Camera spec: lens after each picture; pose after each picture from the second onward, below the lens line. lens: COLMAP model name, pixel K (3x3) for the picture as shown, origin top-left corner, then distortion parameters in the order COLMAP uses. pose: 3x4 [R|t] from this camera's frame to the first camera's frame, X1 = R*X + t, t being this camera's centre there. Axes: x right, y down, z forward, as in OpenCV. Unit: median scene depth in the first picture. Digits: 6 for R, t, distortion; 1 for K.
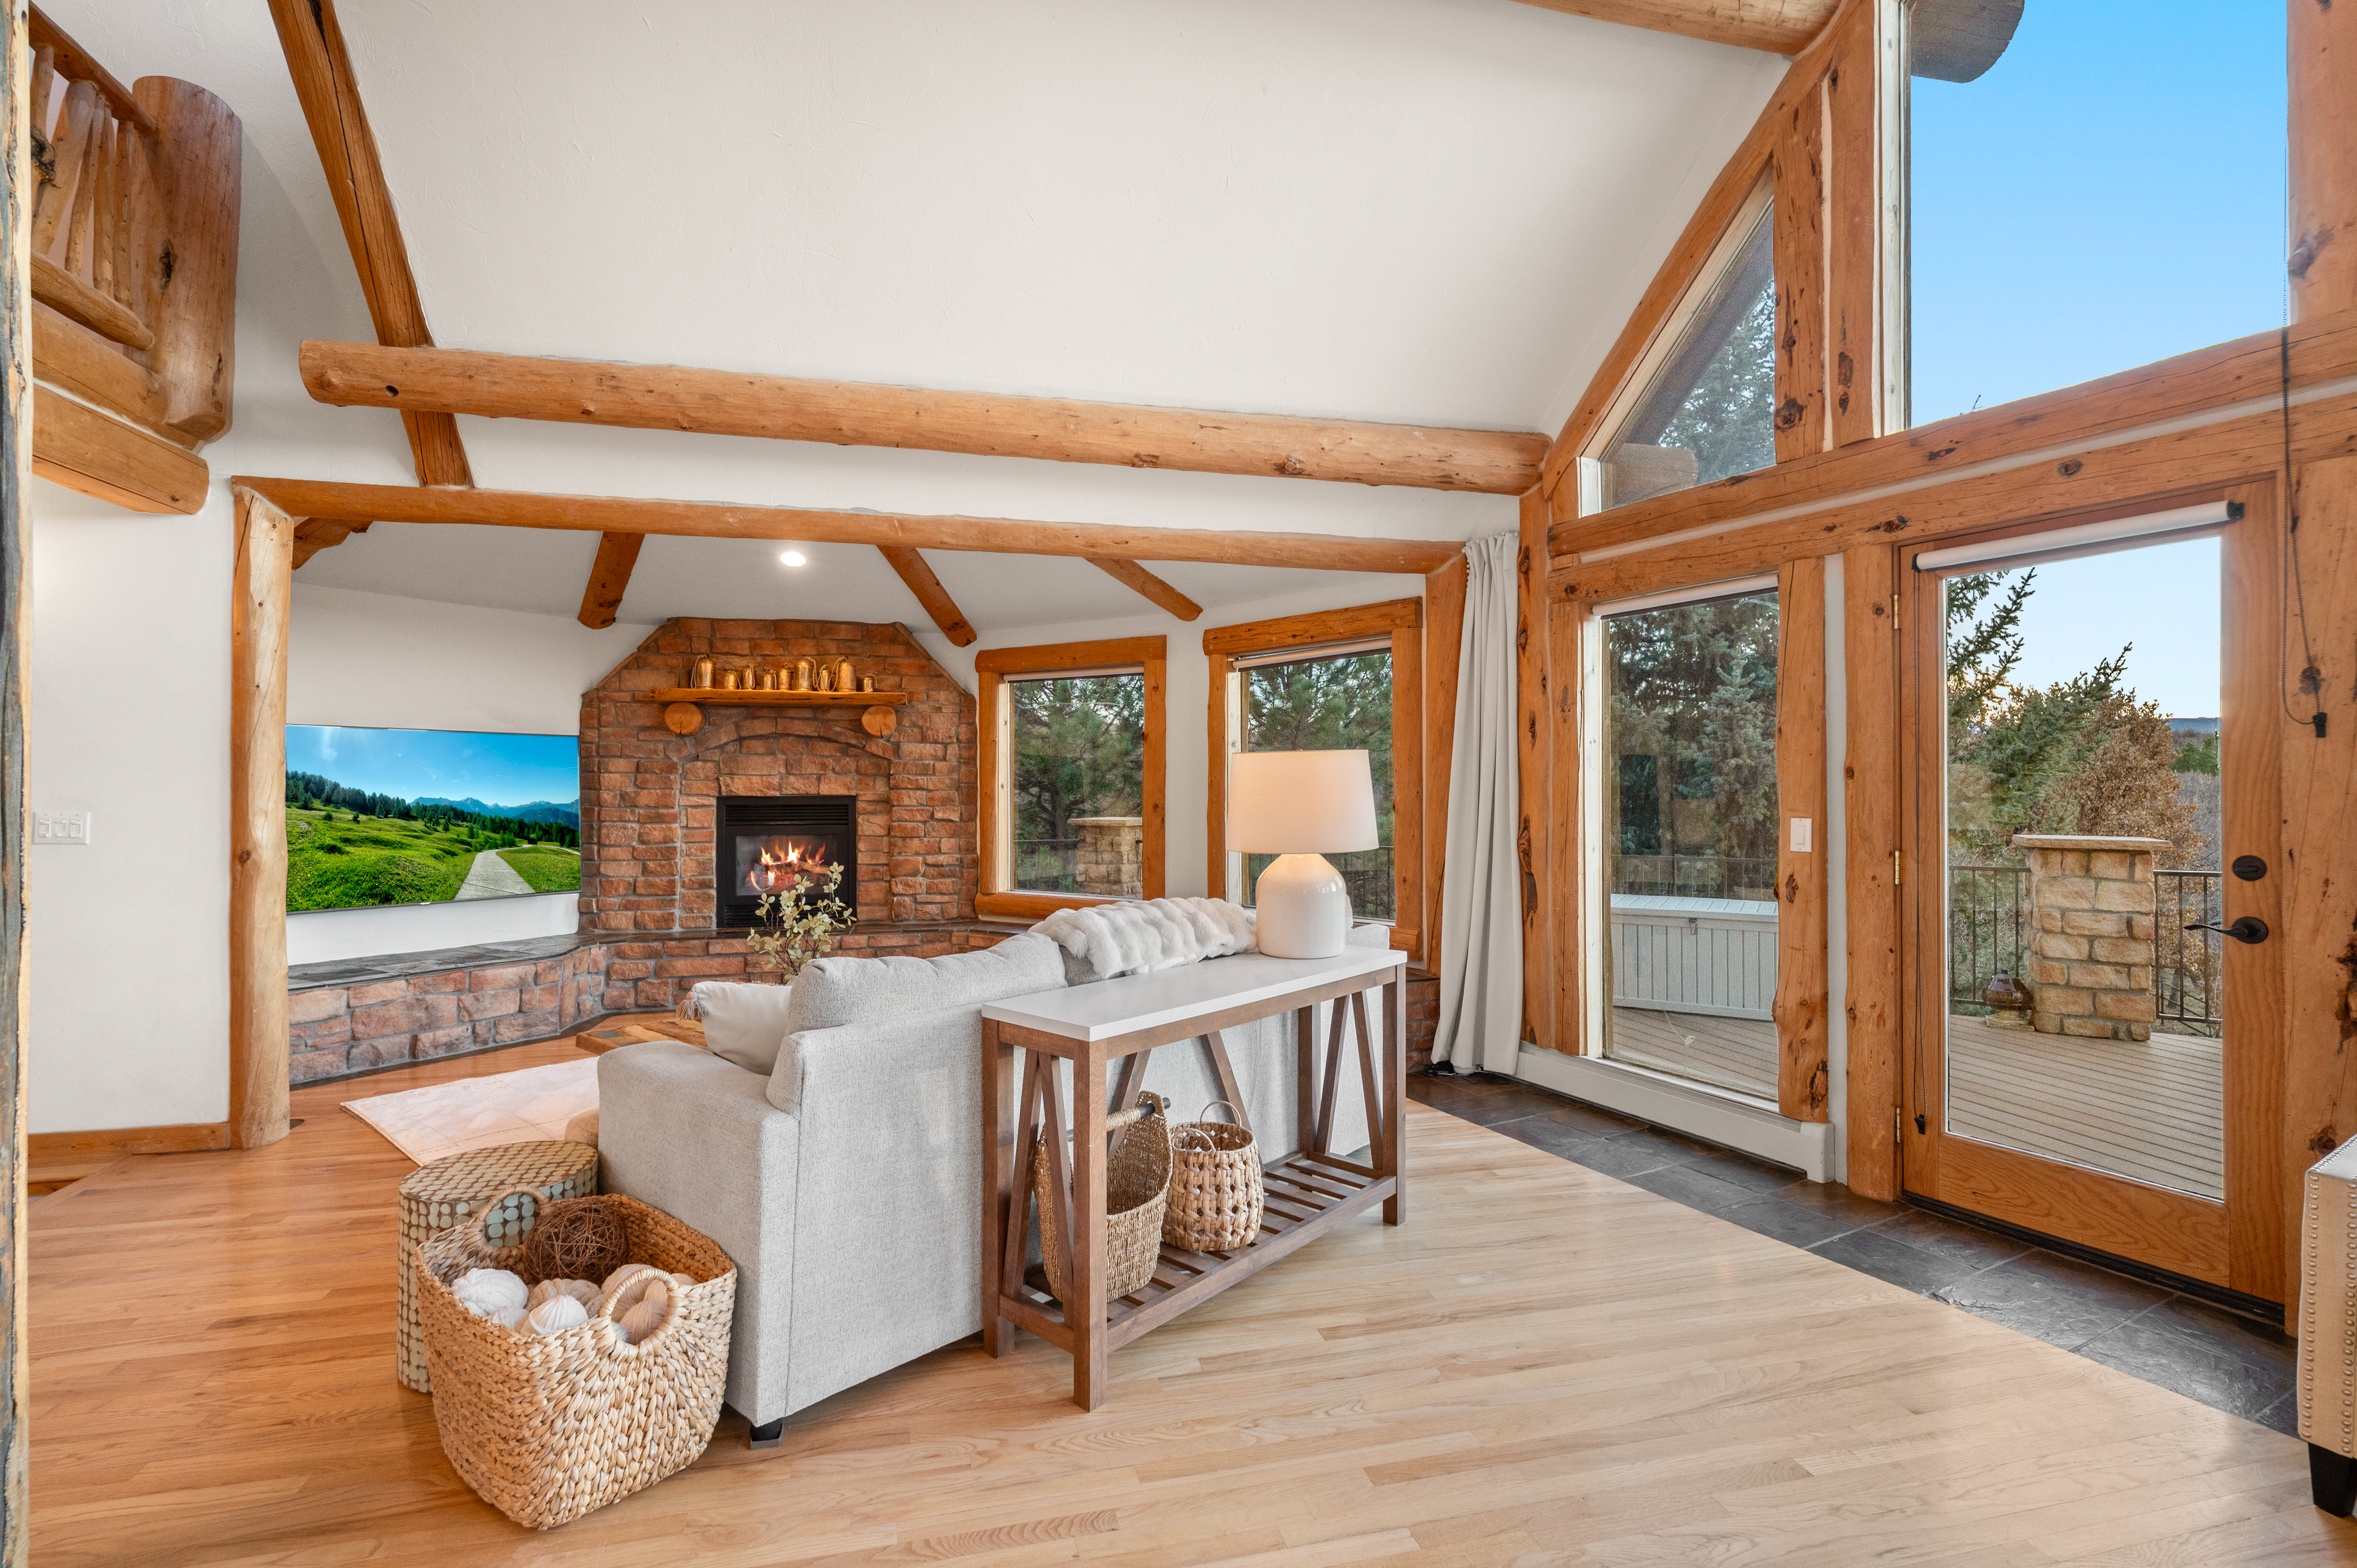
lens RADIAL K [[1117.7, 0, 1183.6], [0, 1117.7, 798.6], [0, 0, 1]] dist [0.000719, -0.000169]
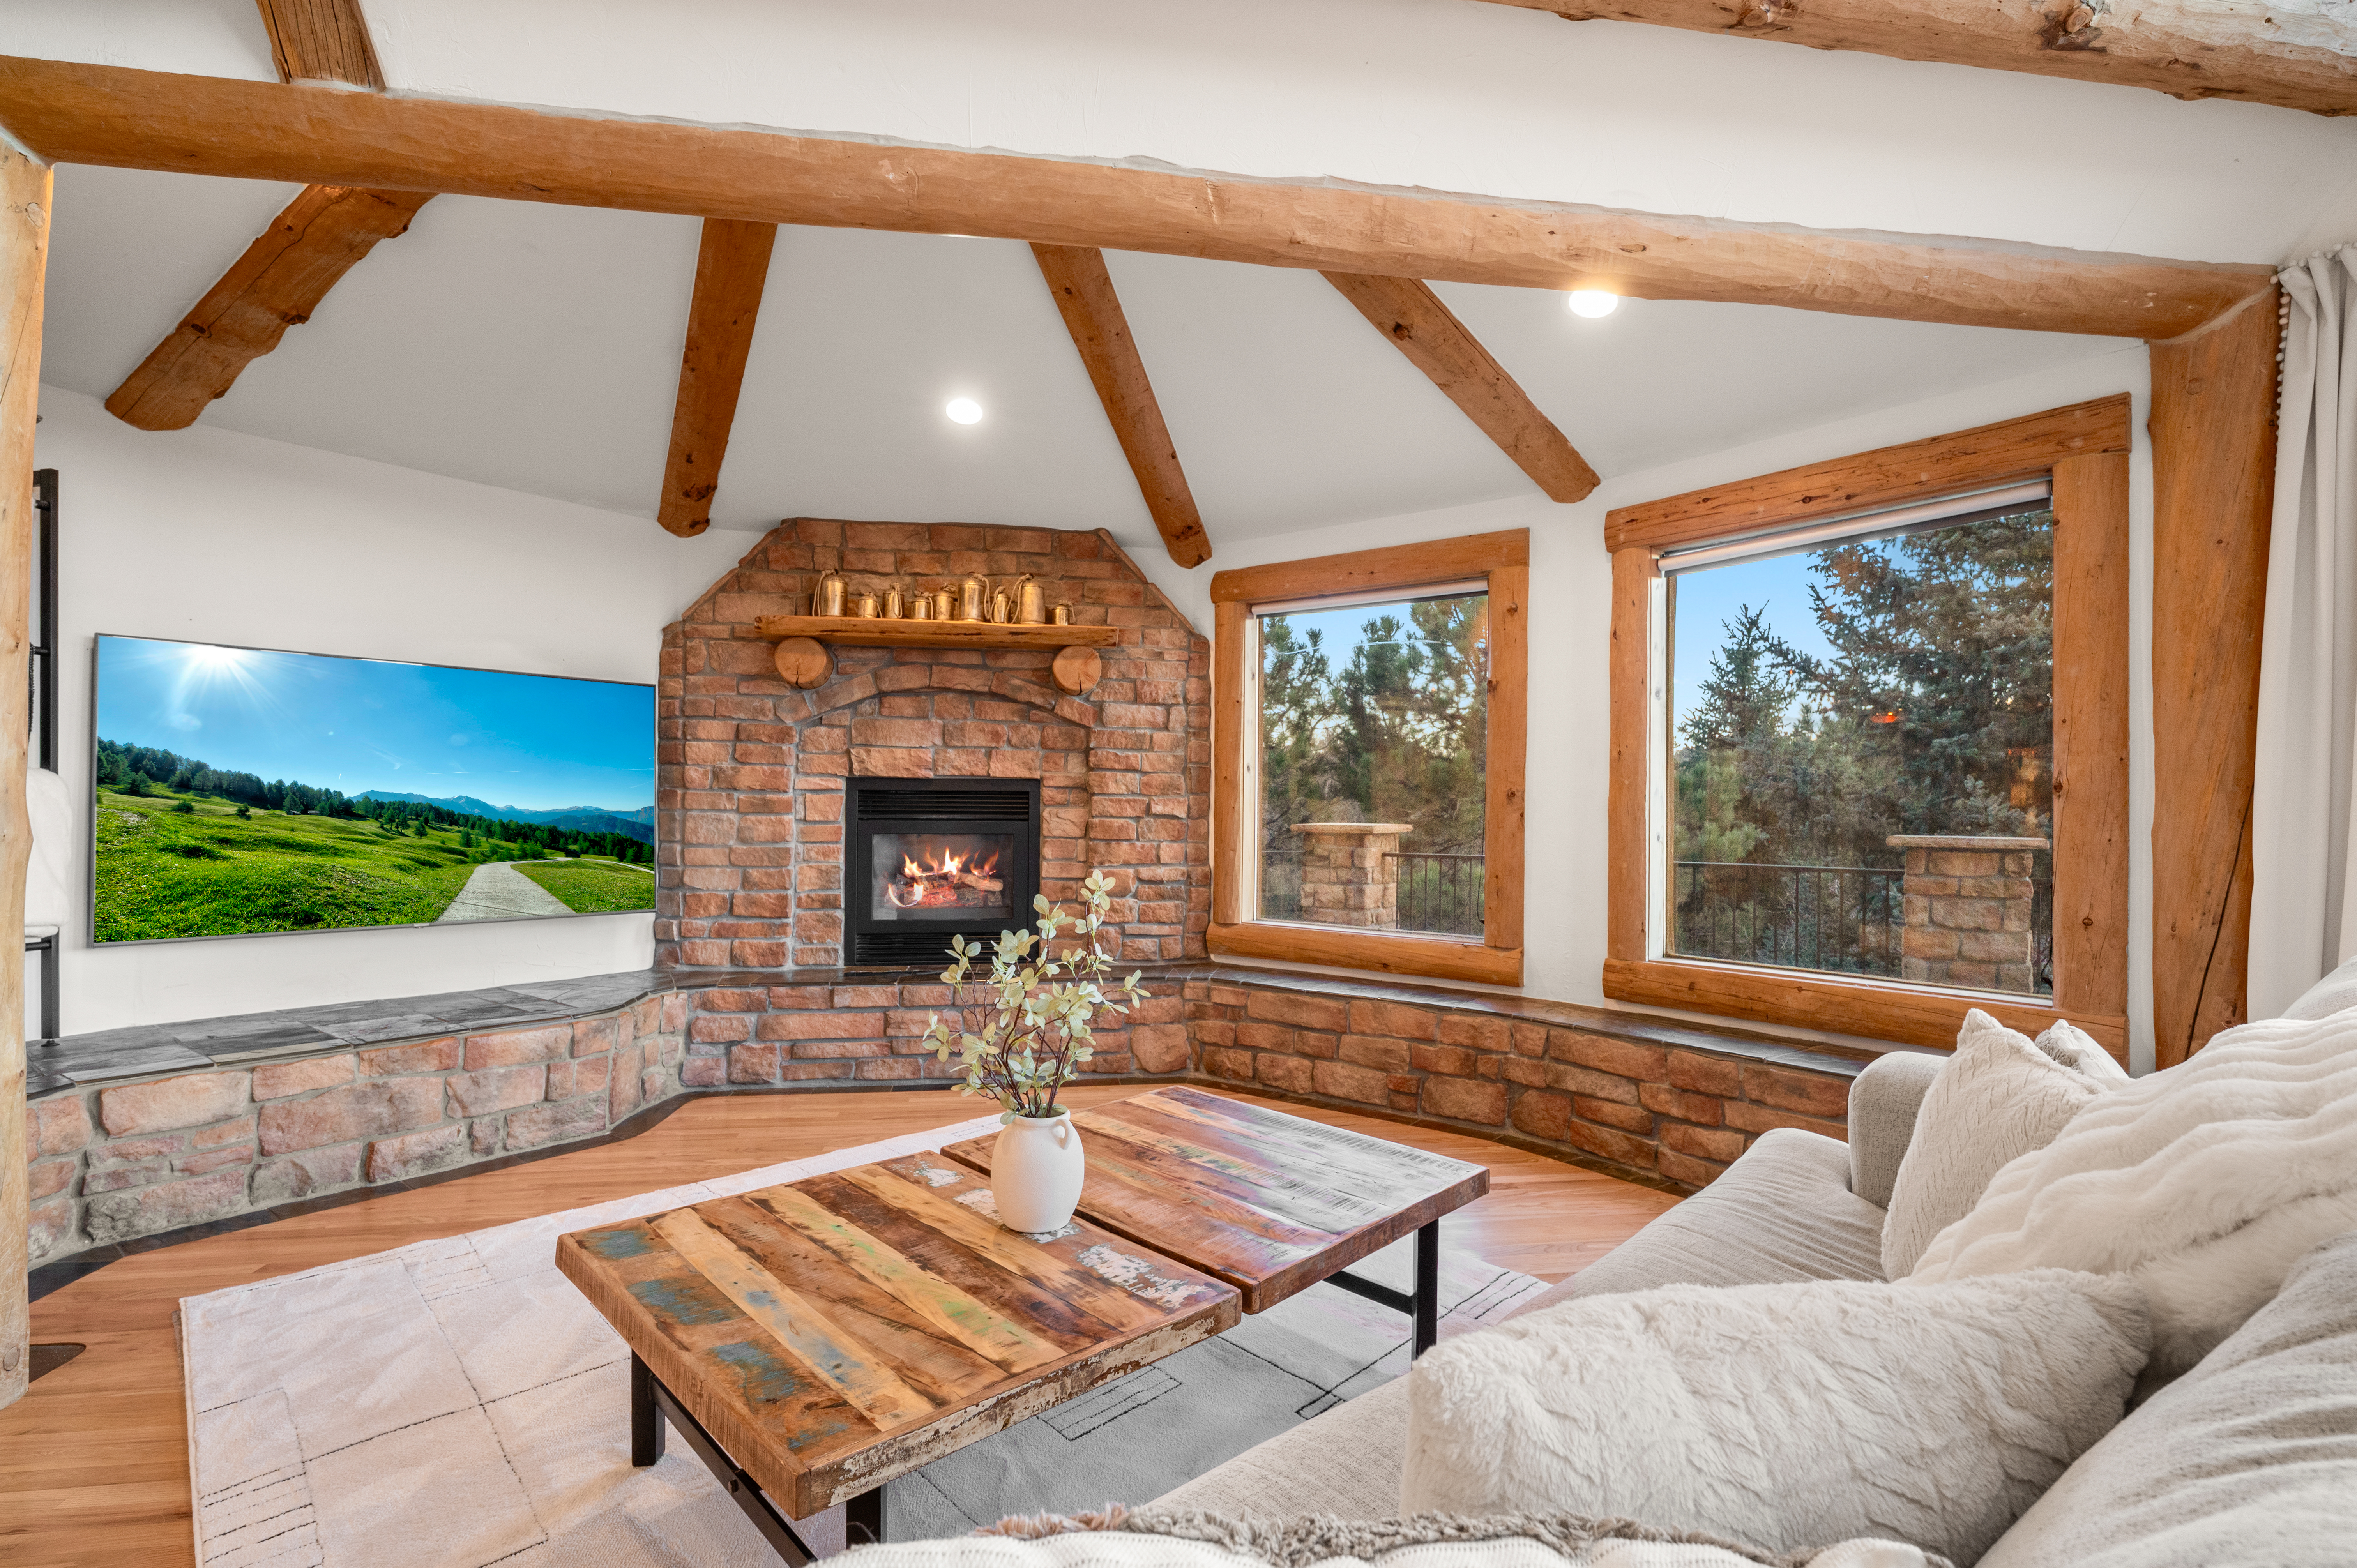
lens RADIAL K [[1093.3, 0, 1179.5], [0, 1093.3, 825.9], [0, 0, 1]] dist [-0.002004, -0.000016]
pose [[0.995642, 0.012518, -0.092408, -0.150249], [-0.012114, 0.999914, 0.004935, 0.022955], [0.092462, -0.003794, 0.995709, 0.346853]]
